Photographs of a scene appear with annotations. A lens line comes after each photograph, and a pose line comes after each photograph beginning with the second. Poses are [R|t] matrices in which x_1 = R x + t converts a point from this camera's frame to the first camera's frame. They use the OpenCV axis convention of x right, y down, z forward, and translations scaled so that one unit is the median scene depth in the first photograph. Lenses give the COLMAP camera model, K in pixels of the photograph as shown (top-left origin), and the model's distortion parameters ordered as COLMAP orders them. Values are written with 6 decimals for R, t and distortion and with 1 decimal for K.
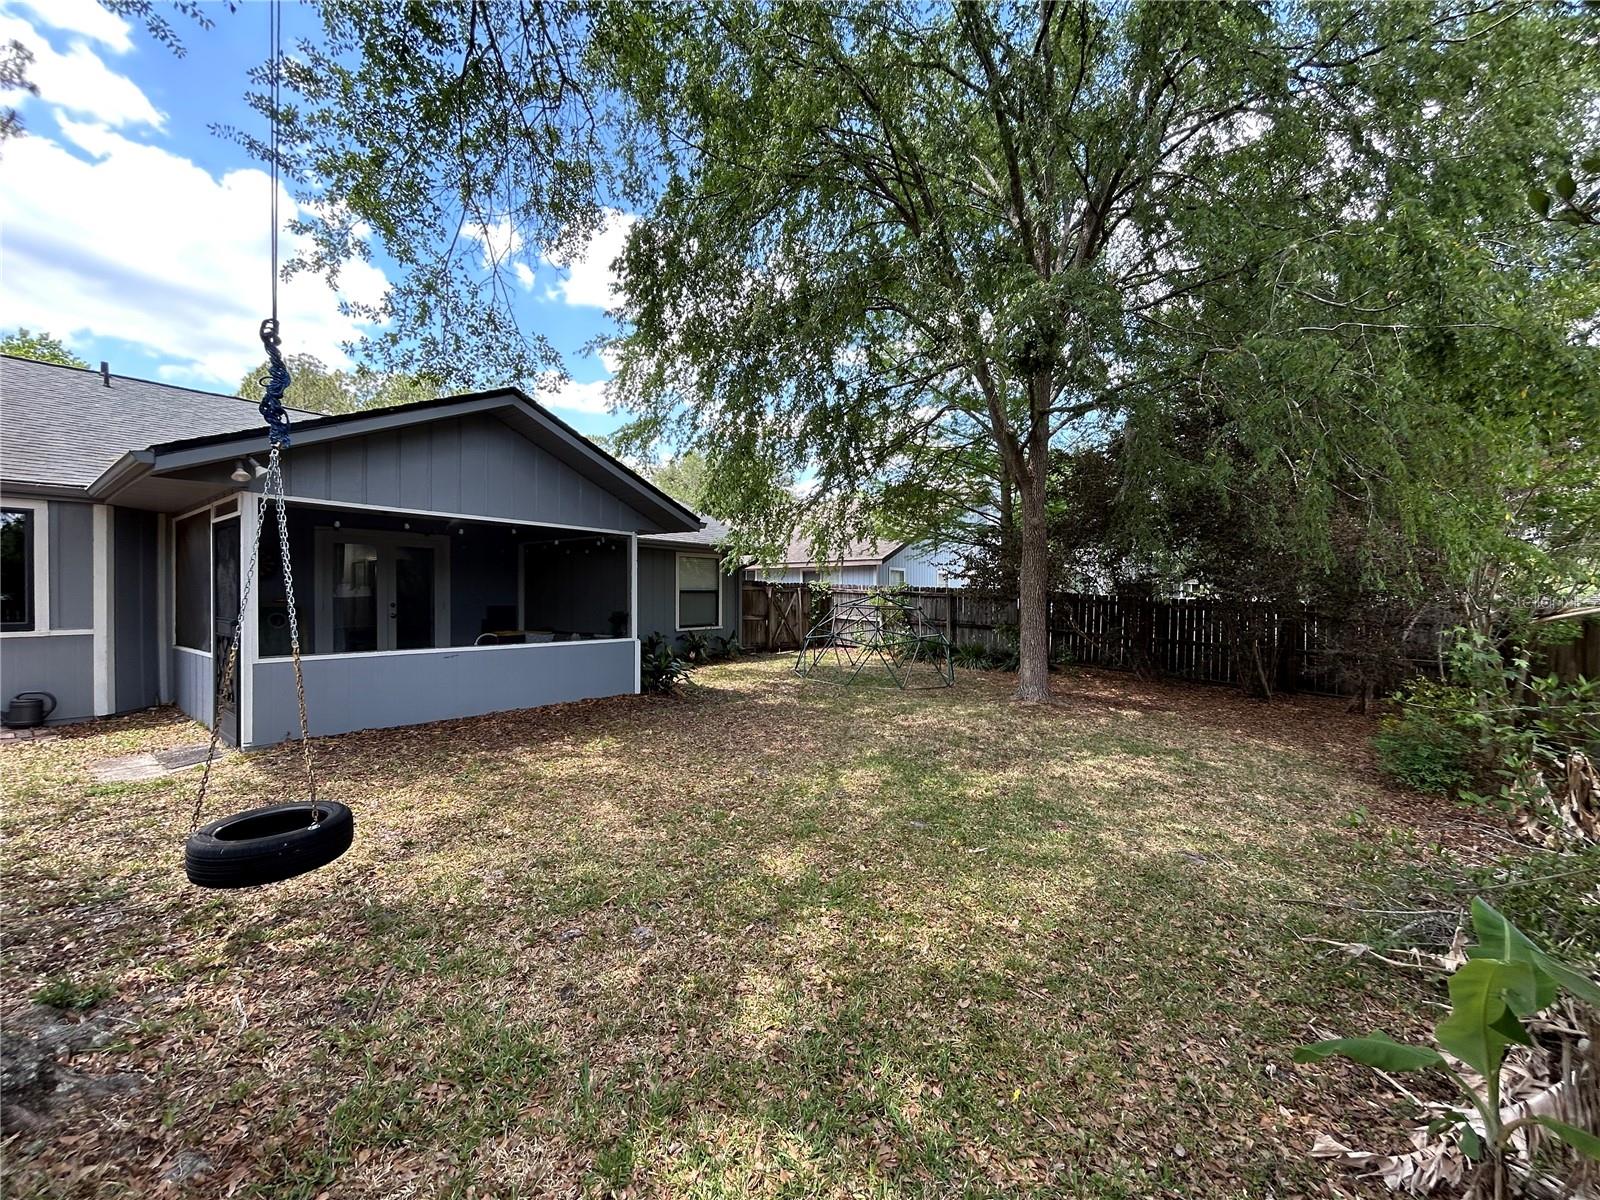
lens RADIAL K [[649.9, 0, 797.5], [0, 649.9, 600.1], [0, 0, 1]] dist [0.011083, 0.000393]
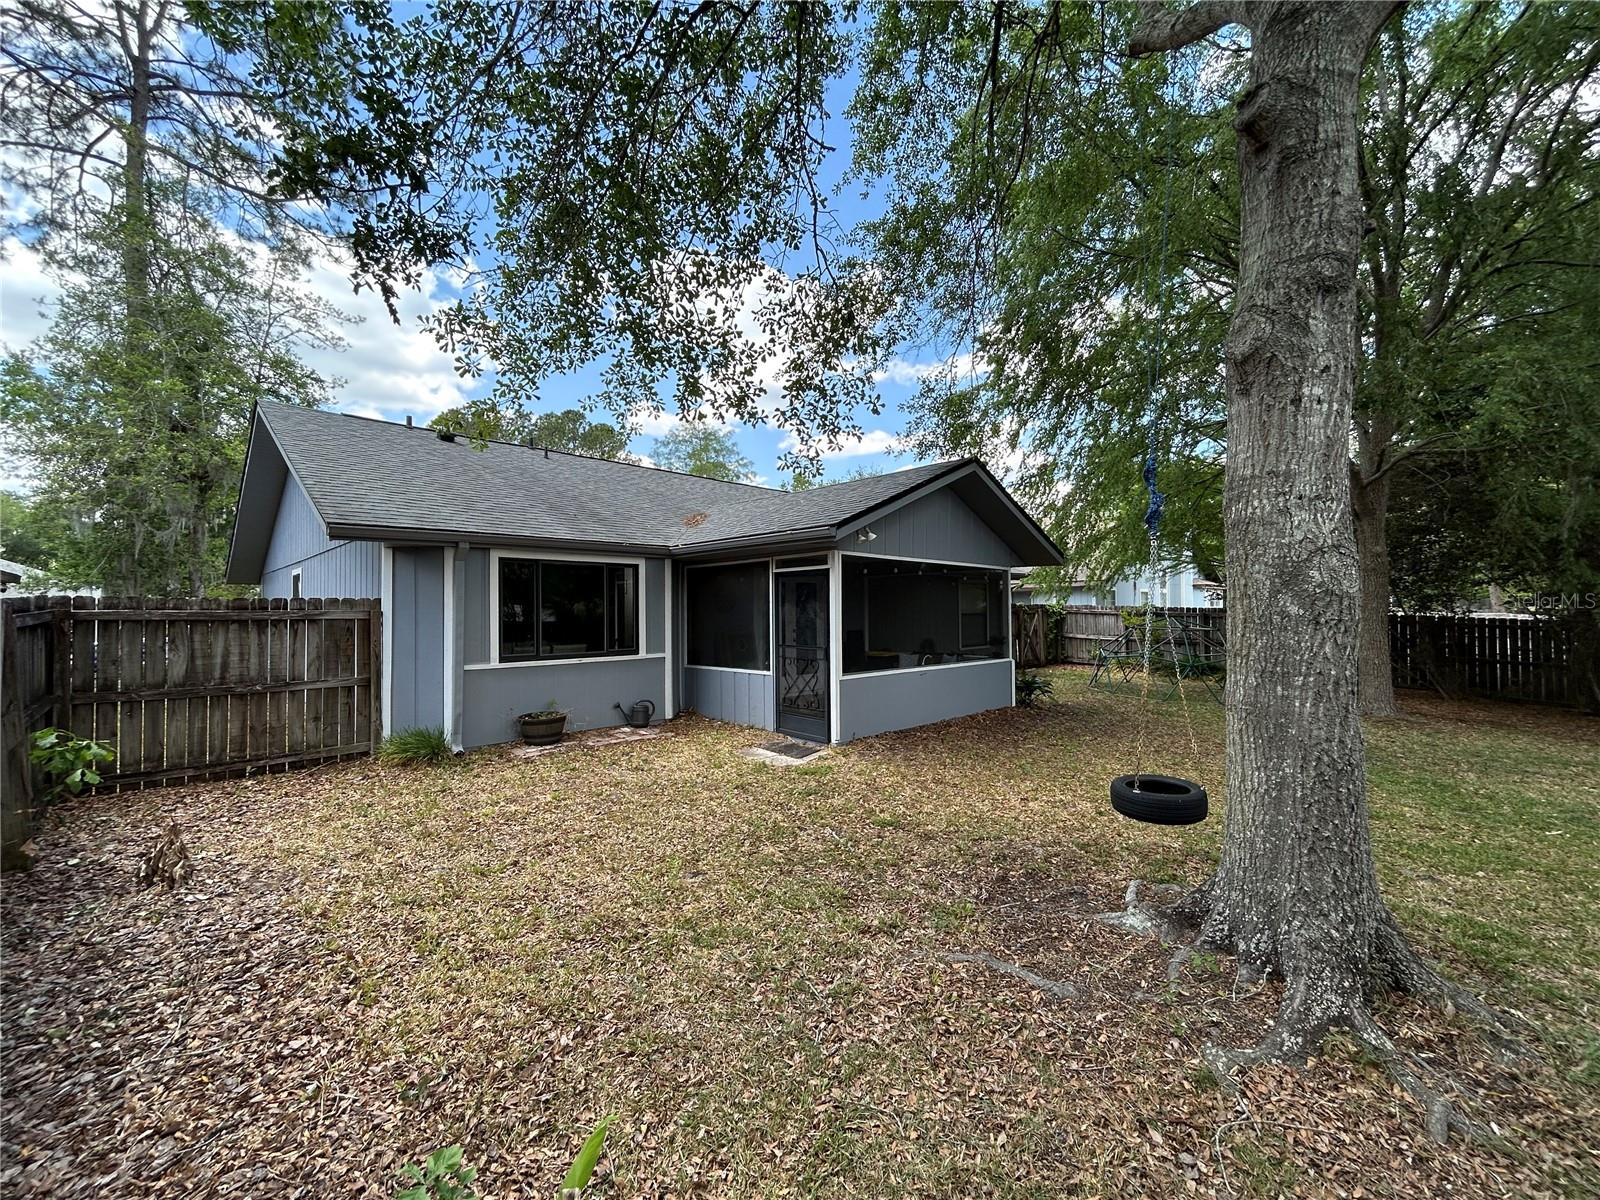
lens RADIAL K [[649.9, 0, 803.4], [0, 649.9, 600.3], [0, 0, 1]] dist [0.011083, 0.000393]
pose [[0.994452, -0.014049, -0.104246, -0.661096], [0.011325, 0.999580, -0.026674, -0.024065], [0.104577, 0.025346, 0.994194, -0.267446]]
